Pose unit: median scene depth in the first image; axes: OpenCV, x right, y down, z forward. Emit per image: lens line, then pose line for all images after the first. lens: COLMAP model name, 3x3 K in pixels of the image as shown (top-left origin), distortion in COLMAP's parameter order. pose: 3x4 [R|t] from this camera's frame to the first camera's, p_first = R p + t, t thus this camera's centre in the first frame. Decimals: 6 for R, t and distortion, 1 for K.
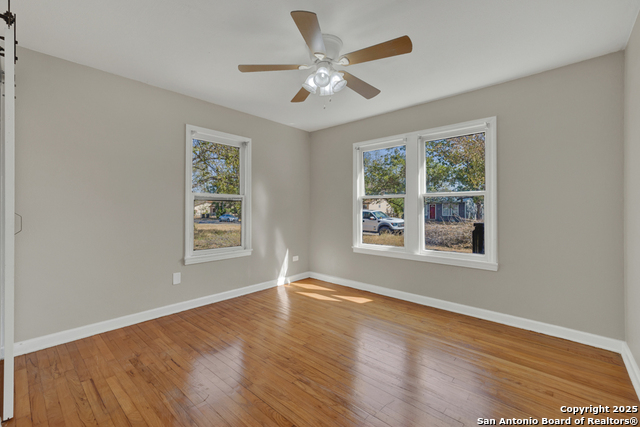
lens RADIAL K [[275.4, 0, 312.3], [0, 275.4, 210.7], [0, 0, 1]] dist [0.016480, 0.000281]
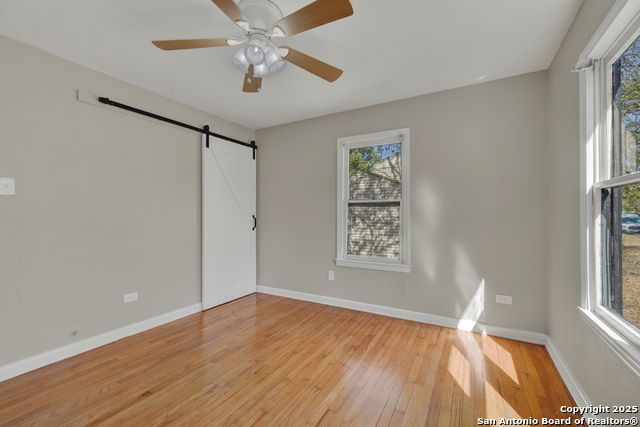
lens RADIAL K [[275.4, 0, 312.3], [0, 275.4, 210.7], [0, 0, 1]] dist [0.016480, 0.000281]
pose [[0.220026, -0.013157, -0.975405, 0.615407], [-0.005887, 0.999873, -0.014814, -0.005784], [0.975476, 0.009002, 0.219920, 0.674950]]
